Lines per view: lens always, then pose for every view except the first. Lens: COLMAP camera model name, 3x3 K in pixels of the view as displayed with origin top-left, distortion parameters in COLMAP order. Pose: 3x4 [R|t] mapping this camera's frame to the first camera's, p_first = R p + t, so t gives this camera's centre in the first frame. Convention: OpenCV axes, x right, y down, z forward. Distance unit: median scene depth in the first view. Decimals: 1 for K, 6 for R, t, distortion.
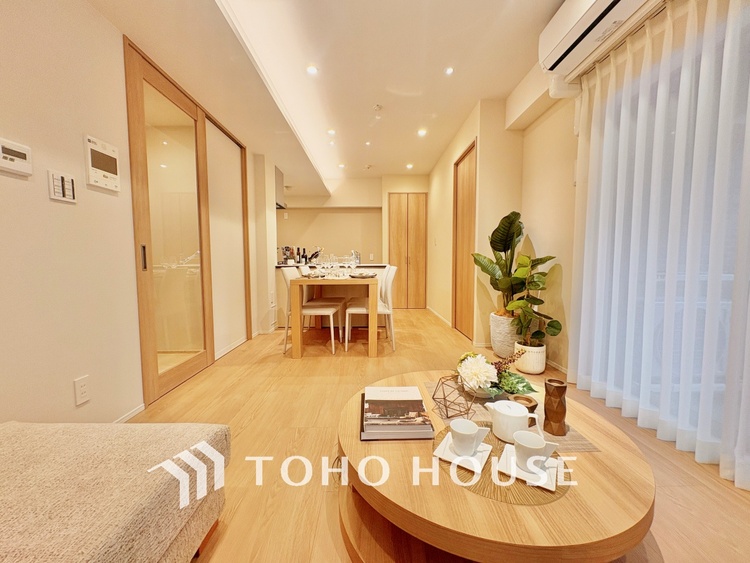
lens RADIAL K [[298.6, 0, 375.0], [0, 298.6, 281.5], [0, 0, 1]] dist [0.000119, 0.000159]
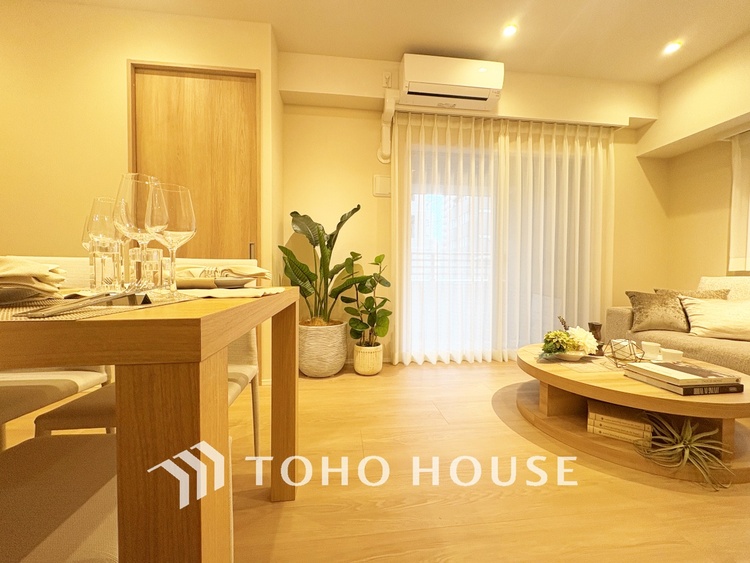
lens RADIAL K [[298.6, 0, 375.0], [0, 298.6, 281.5], [0, 0, 1]] dist [0.000119, 0.000159]
pose [[-0.102041, -0.022383, 0.994528, -0.374580], [0.064569, 0.997490, 0.029074, -0.019922], [-0.992682, 0.067182, -0.100340, 0.874143]]
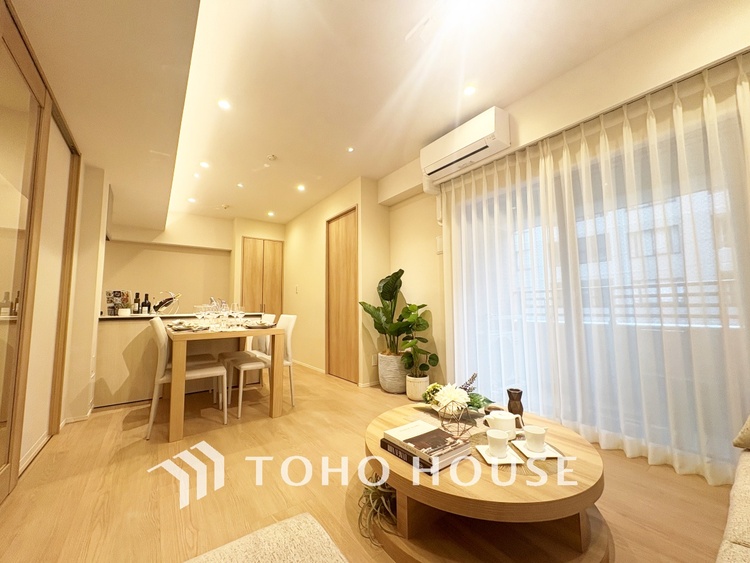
lens RADIAL K [[298.6, 0, 375.0], [0, 298.6, 281.5], [0, 0, 1]] dist [0.000119, 0.000159]
pose [[0.811859, 0.044458, 0.582158, -0.293716], [0.048273, 0.988572, -0.142815, -0.005878], [-0.581855, 0.144048, 0.800435, 0.050566]]
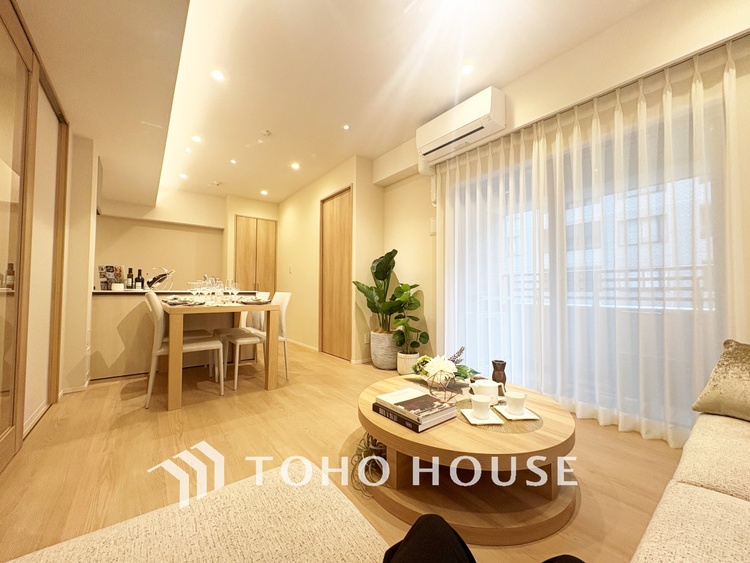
lens RADIAL K [[298.6, 0, 375.0], [0, 298.6, 281.5], [0, 0, 1]] dist [0.000119, 0.000159]
pose [[0.796612, 0.026300, 0.603918, -0.306970], [0.034153, 0.995499, -0.088404, 0.011948], [-0.603525, 0.091049, 0.792129, 0.039031]]
